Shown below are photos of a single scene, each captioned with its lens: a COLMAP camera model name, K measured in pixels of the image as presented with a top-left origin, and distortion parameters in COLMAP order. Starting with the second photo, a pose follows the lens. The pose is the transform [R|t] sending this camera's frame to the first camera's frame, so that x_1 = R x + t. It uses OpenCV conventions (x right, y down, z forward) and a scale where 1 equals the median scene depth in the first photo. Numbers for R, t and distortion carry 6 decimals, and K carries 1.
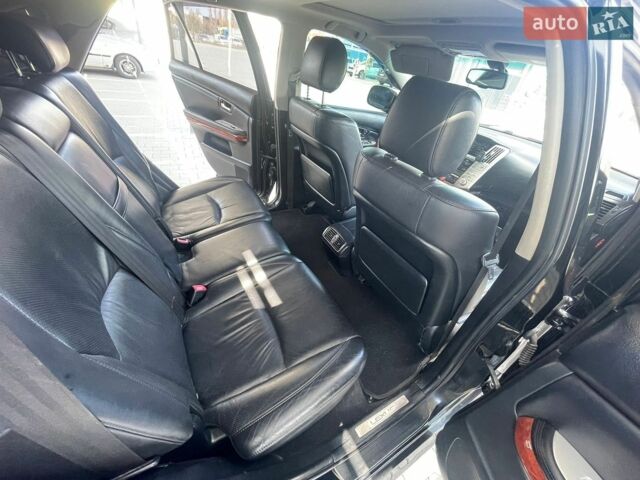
lens RADIAL K [[256.9, 0, 320.0], [0, 256.9, 240.0], [0, 0, 1]] dist [-0.001474, 0.000052]
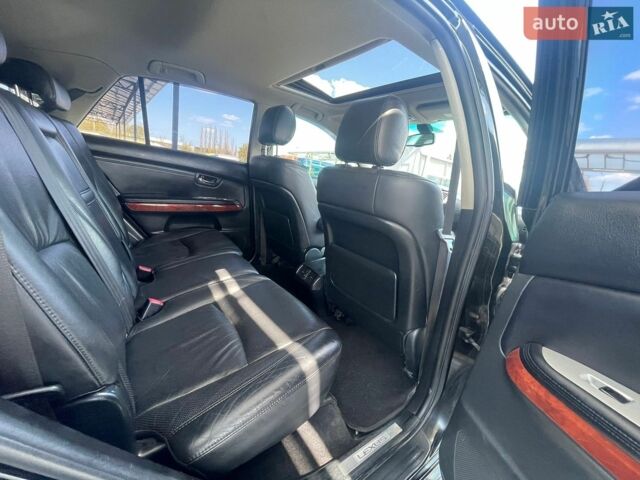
lens RADIAL K [[256.9, 0, 320.0], [0, 256.9, 240.0], [0, 0, 1]] dist [-0.001474, 0.000052]
pose [[0.995047, -0.033910, 0.093446, 0.021840], [0.065586, 0.930344, -0.360774, 0.251317], [-0.074703, 0.365116, 0.927960, 0.028833]]
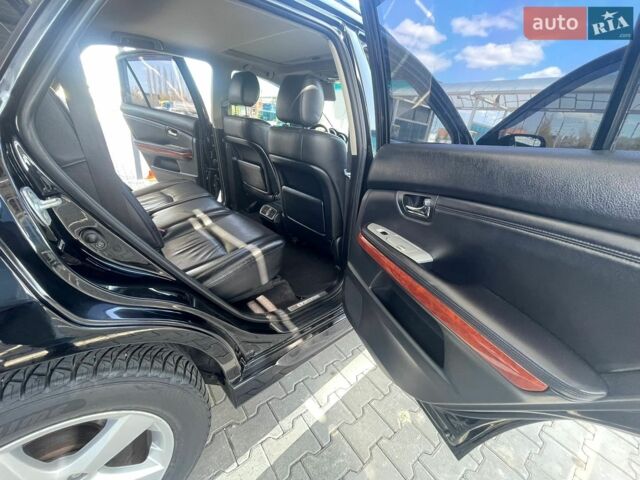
lens RADIAL K [[256.9, 0, 320.0], [0, 256.9, 240.0], [0, 0, 1]] dist [-0.001474, 0.000052]
pose [[0.977909, -0.119757, 0.171325, 0.075666], [0.149954, 0.972930, -0.175842, 0.426675], [-0.145629, 0.197649, 0.969395, -0.278373]]
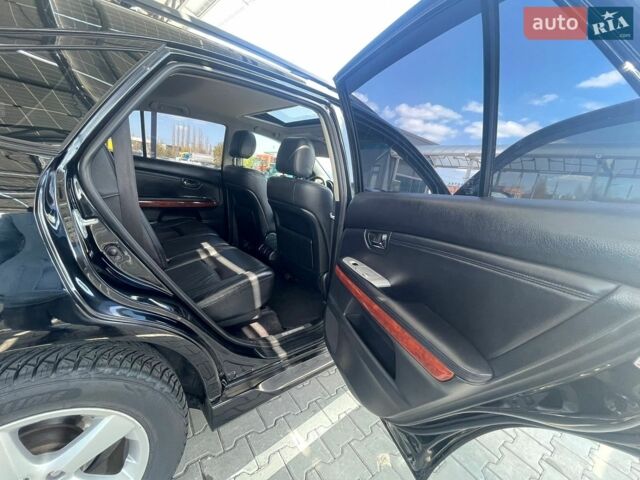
lens RADIAL K [[256.9, 0, 320.0], [0, 256.9, 240.0], [0, 0, 1]] dist [-0.001474, 0.000052]
pose [[0.983474, -0.050568, 0.173844, 0.116252], [0.109992, 0.929569, -0.351856, 0.506137], [-0.143807, 0.365163, 0.919769, -0.381132]]
